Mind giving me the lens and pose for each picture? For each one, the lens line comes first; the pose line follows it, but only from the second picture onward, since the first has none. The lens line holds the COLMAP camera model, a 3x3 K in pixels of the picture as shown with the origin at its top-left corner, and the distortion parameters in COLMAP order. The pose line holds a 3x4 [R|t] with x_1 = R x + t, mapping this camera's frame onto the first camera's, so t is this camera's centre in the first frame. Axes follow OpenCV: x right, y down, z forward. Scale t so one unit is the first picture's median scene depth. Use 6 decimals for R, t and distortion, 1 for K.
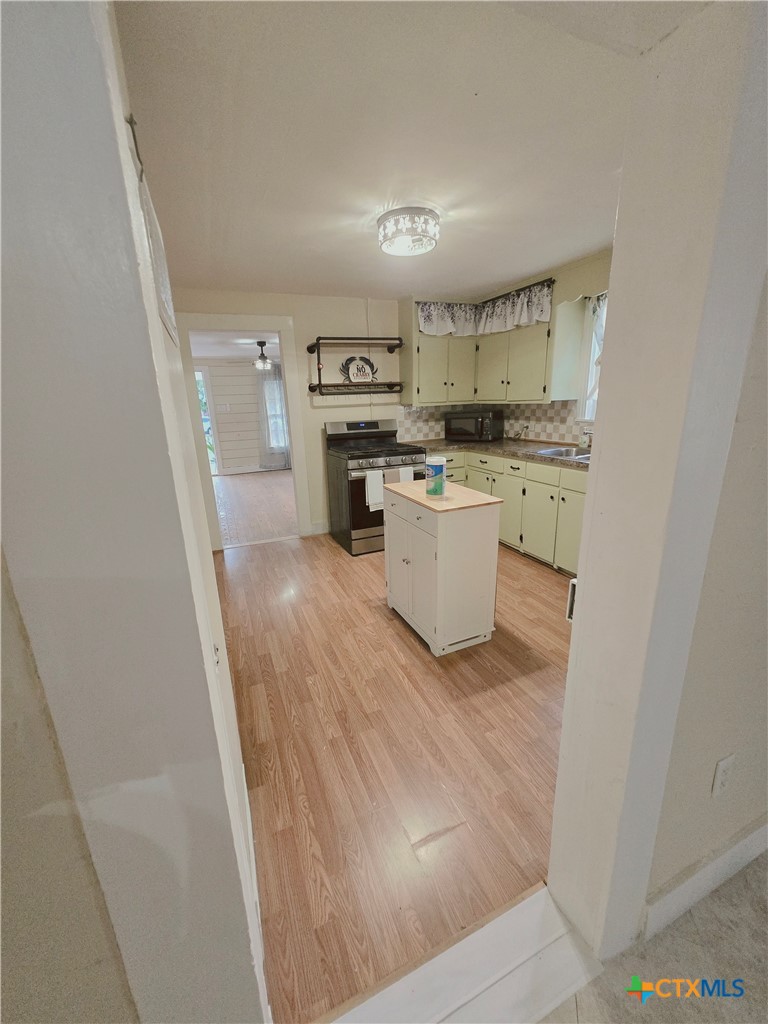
lens RADIAL K [[399.5, 0, 378.9], [0, 399.5, 514.9], [0, 0, 1]] dist [0.001085, 0.000229]
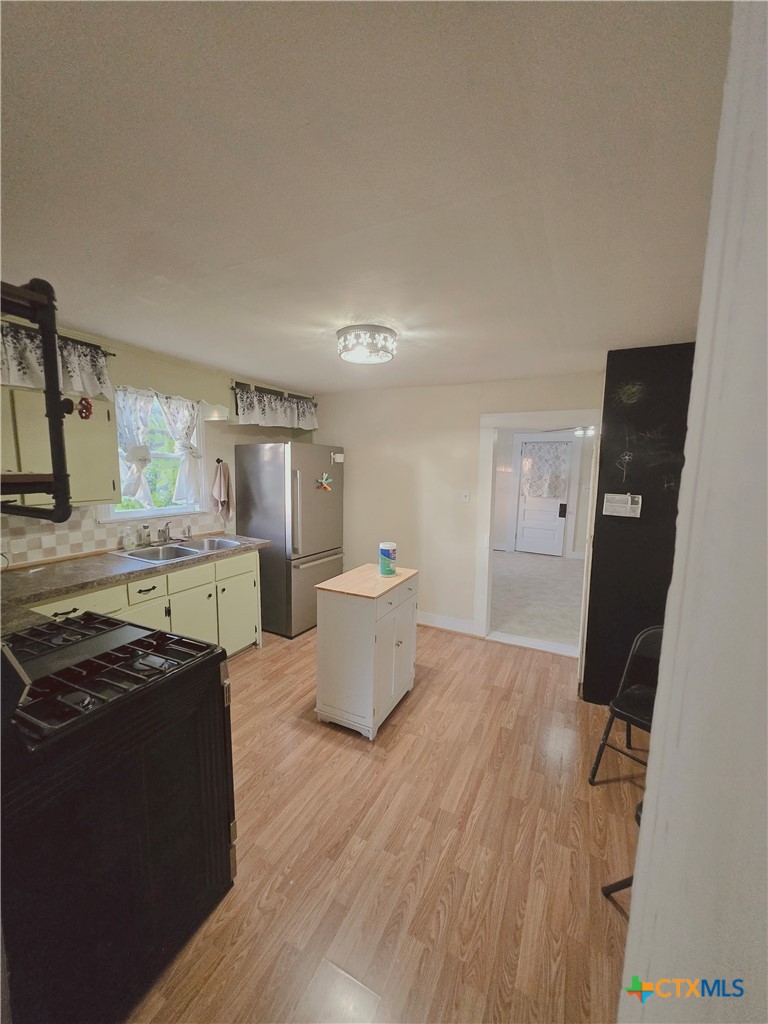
lens RADIAL K [[405.9, 0, 382.4], [0, 405.9, 505.2], [0, 0, 1]] dist [0.029962, 0.000028]
pose [[-0.647986, -0.047818, 0.760150, -0.612439], [0.216633, 0.945236, 0.244129, -0.434849], [-0.730195, 0.322866, -0.602140, 1.342367]]
